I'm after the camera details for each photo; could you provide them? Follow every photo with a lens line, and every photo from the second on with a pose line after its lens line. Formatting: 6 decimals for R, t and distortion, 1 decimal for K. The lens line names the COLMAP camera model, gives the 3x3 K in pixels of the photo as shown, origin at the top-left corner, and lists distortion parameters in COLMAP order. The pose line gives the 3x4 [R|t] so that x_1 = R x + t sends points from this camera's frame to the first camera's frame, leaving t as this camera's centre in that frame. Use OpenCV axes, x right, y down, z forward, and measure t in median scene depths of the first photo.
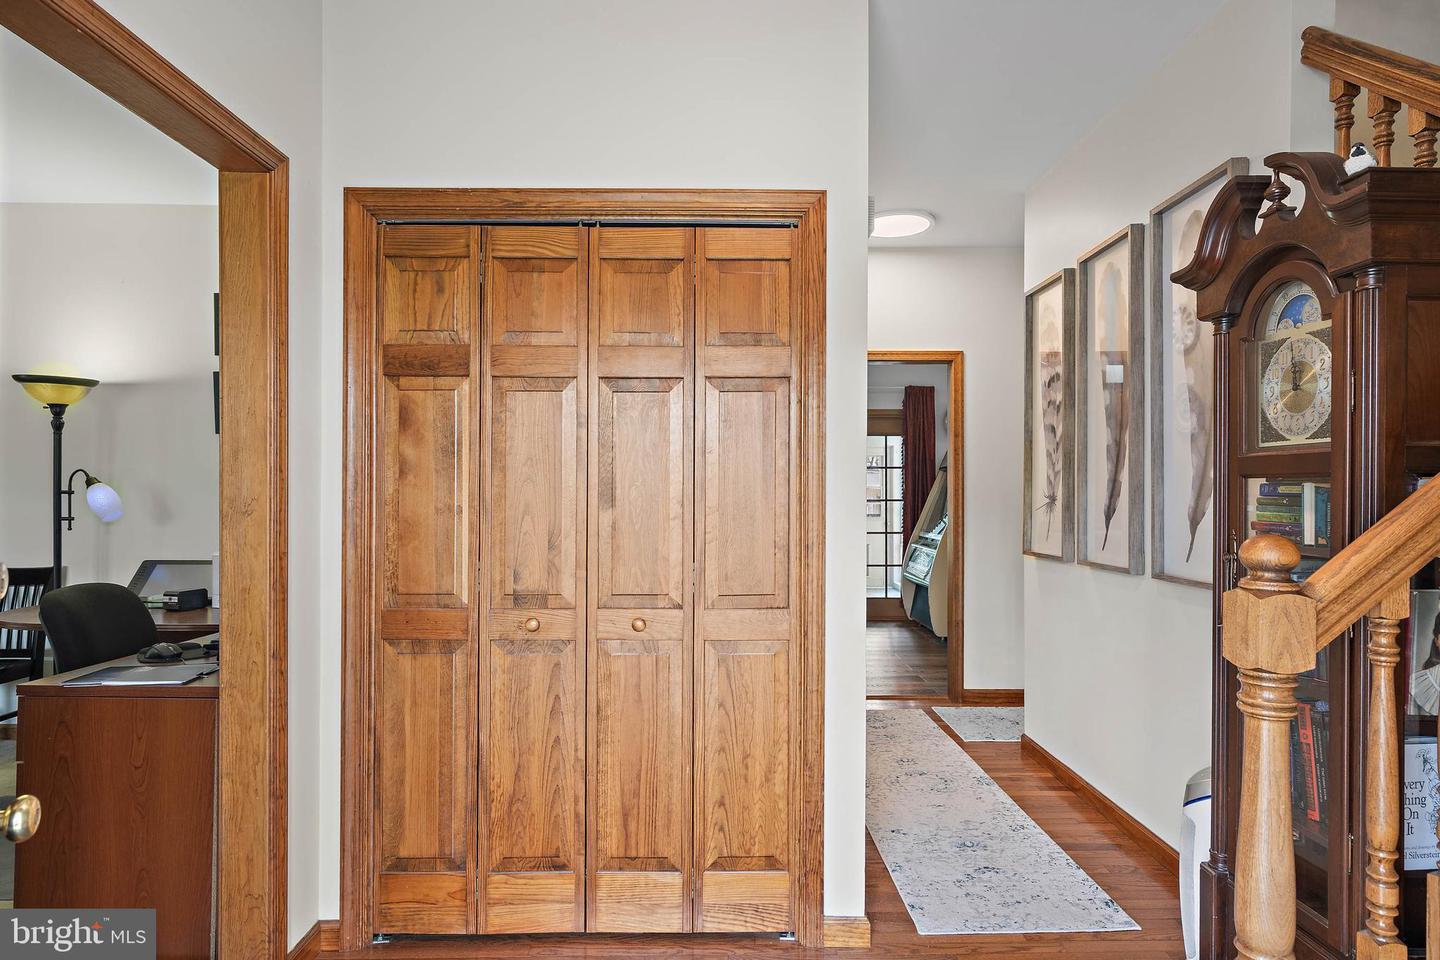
lens RADIAL K [[797.7, 0, 720.5], [0, 797.7, 491.4], [0, 0, 1]] dist [-0.000385, 0.000520]
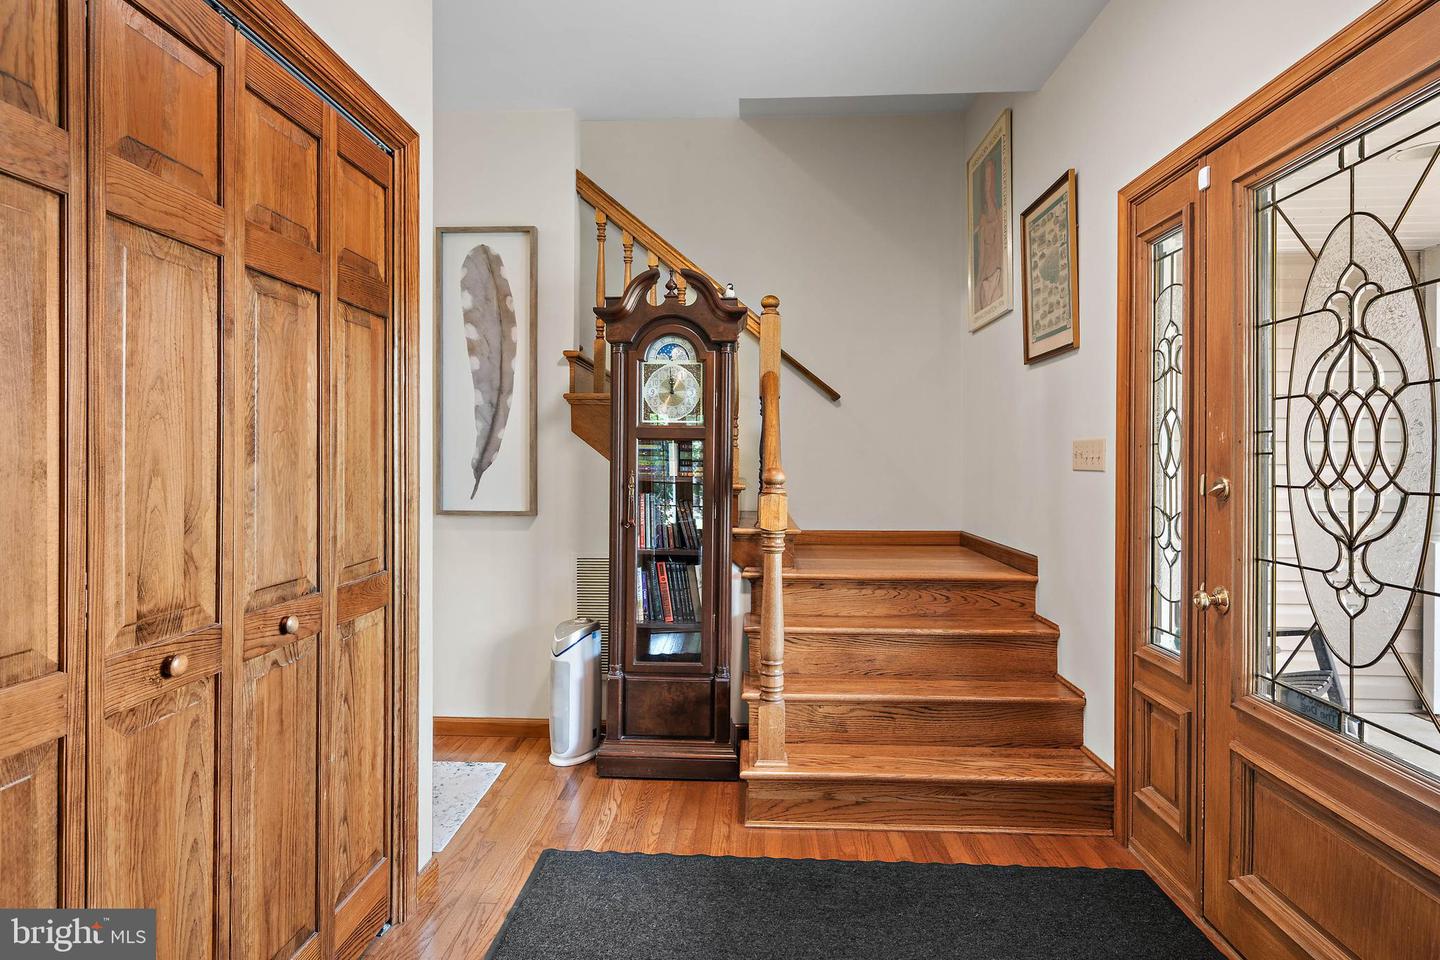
lens RADIAL K [[739.2, 0, 704.6], [0, 739.2, 458.0], [0, 0, 1]] dist [0.004977, 0.001086]
pose [[0.083511, -0.004179, 0.996498, -0.735096], [-0.004307, 0.999980, 0.004555, 0.011899], [-0.996498, -0.004672, 0.083492, 0.567006]]
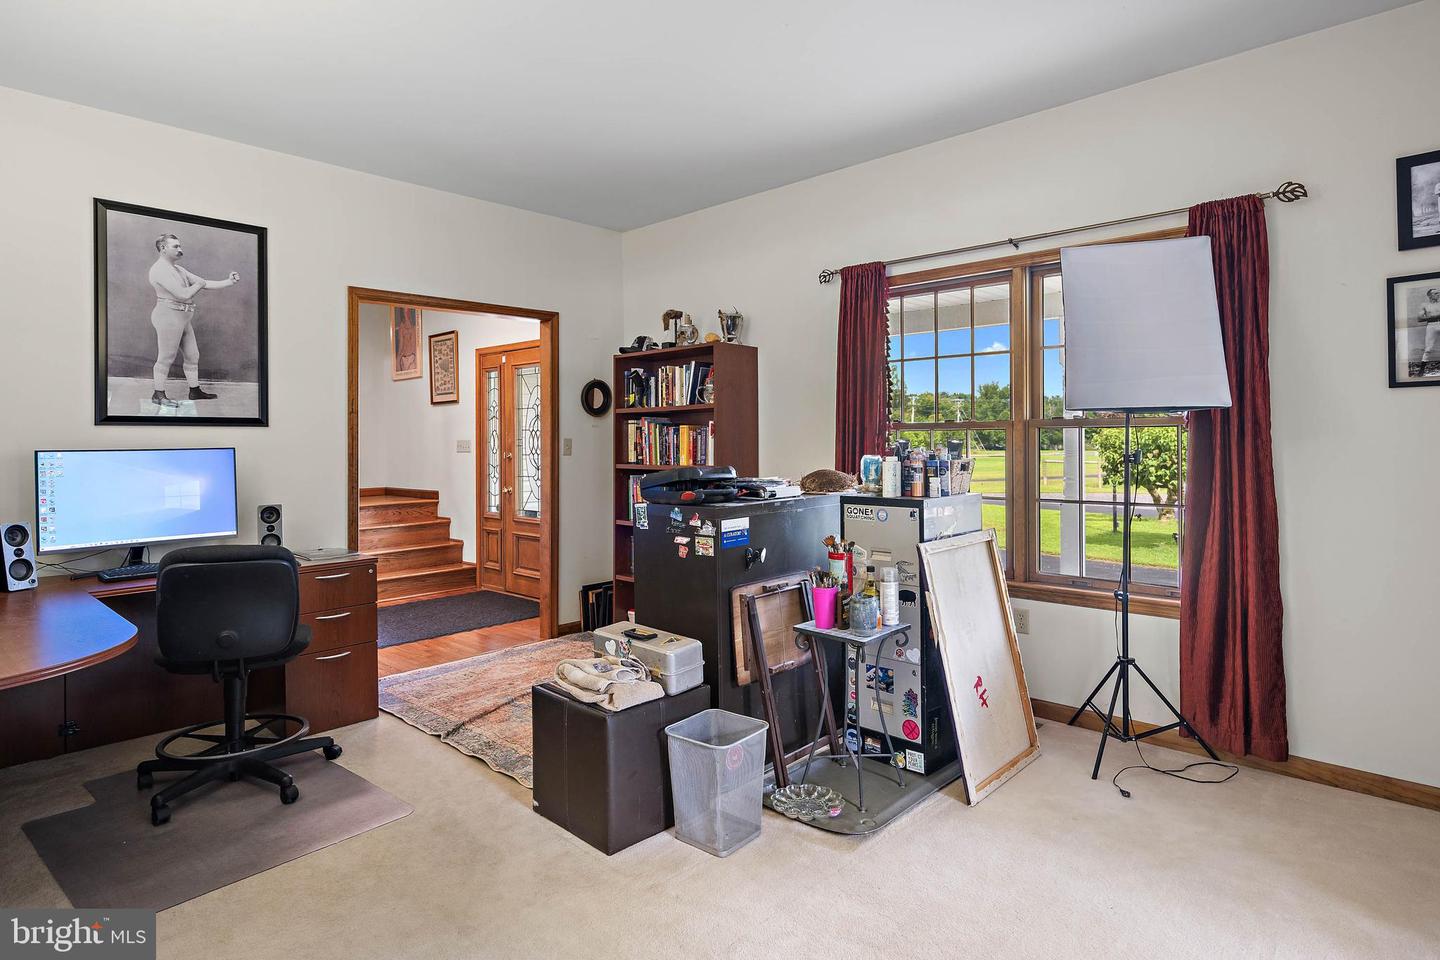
lens RADIAL K [[797.7, 0, 717.2], [0, 797.7, 451.1], [0, 0, 1]] dist [-0.000385, 0.000520]
pose [[-0.719492, -0.009552, 0.694436, -2.469330], [0.000611, 0.999896, 0.014386, -0.013556], [-0.694501, 0.010775, -0.719411, 1.654831]]
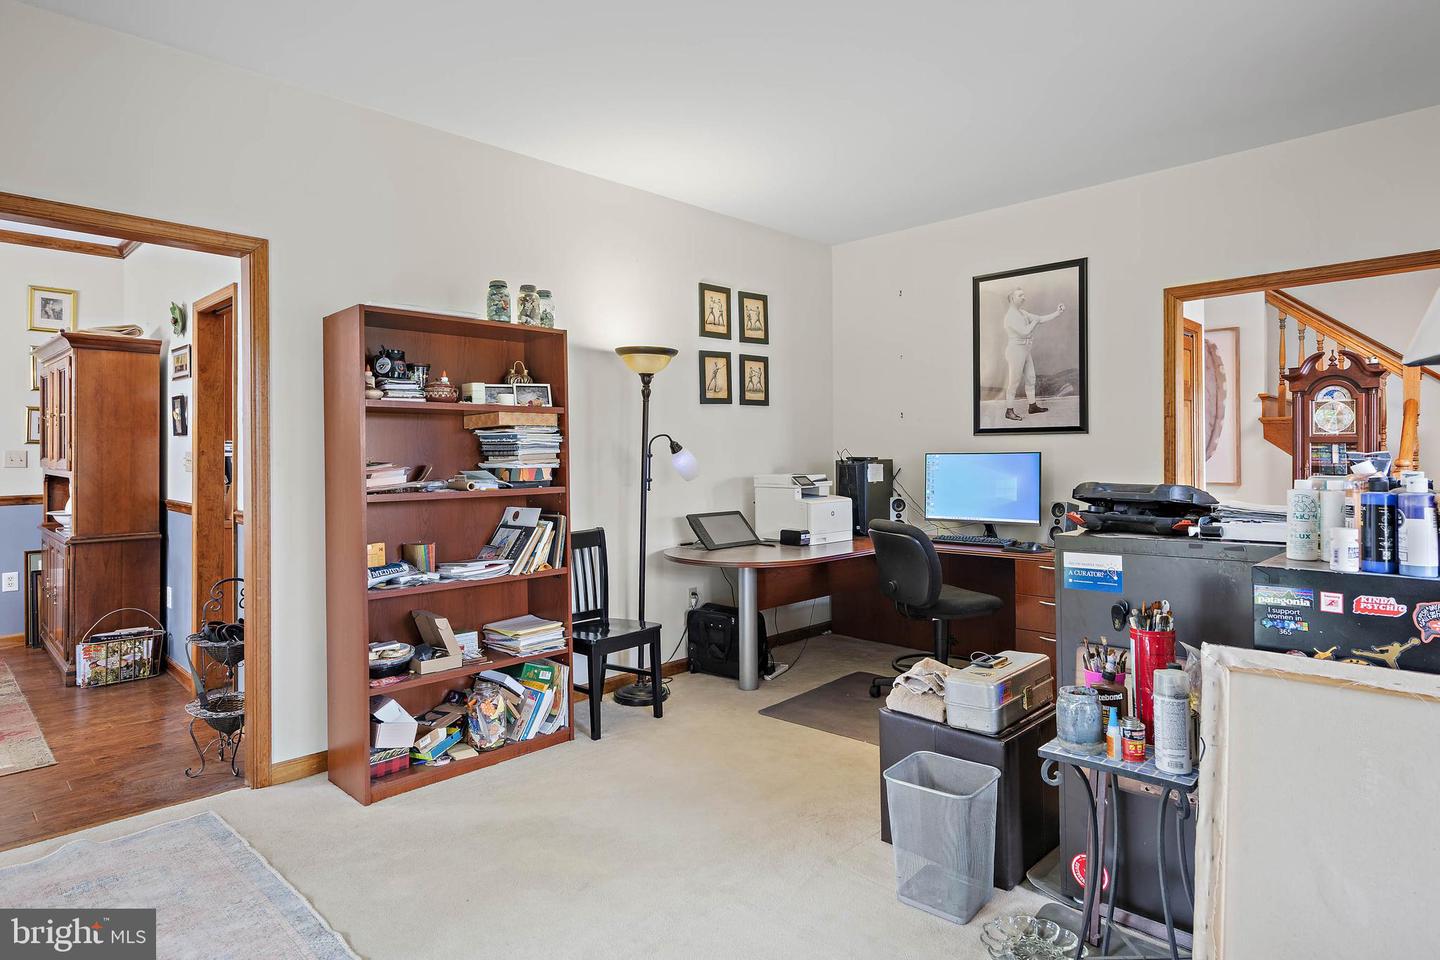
lens RADIAL K [[797.7, 0, 711.6], [0, 797.7, 450.3], [0, 0, 1]] dist [-0.000385, 0.000520]
pose [[0.722350, -0.006802, 0.691494, -2.578752], [0.008637, 0.999962, 0.000814, -0.010635], [-0.691474, 0.005384, 0.722382, 0.277855]]
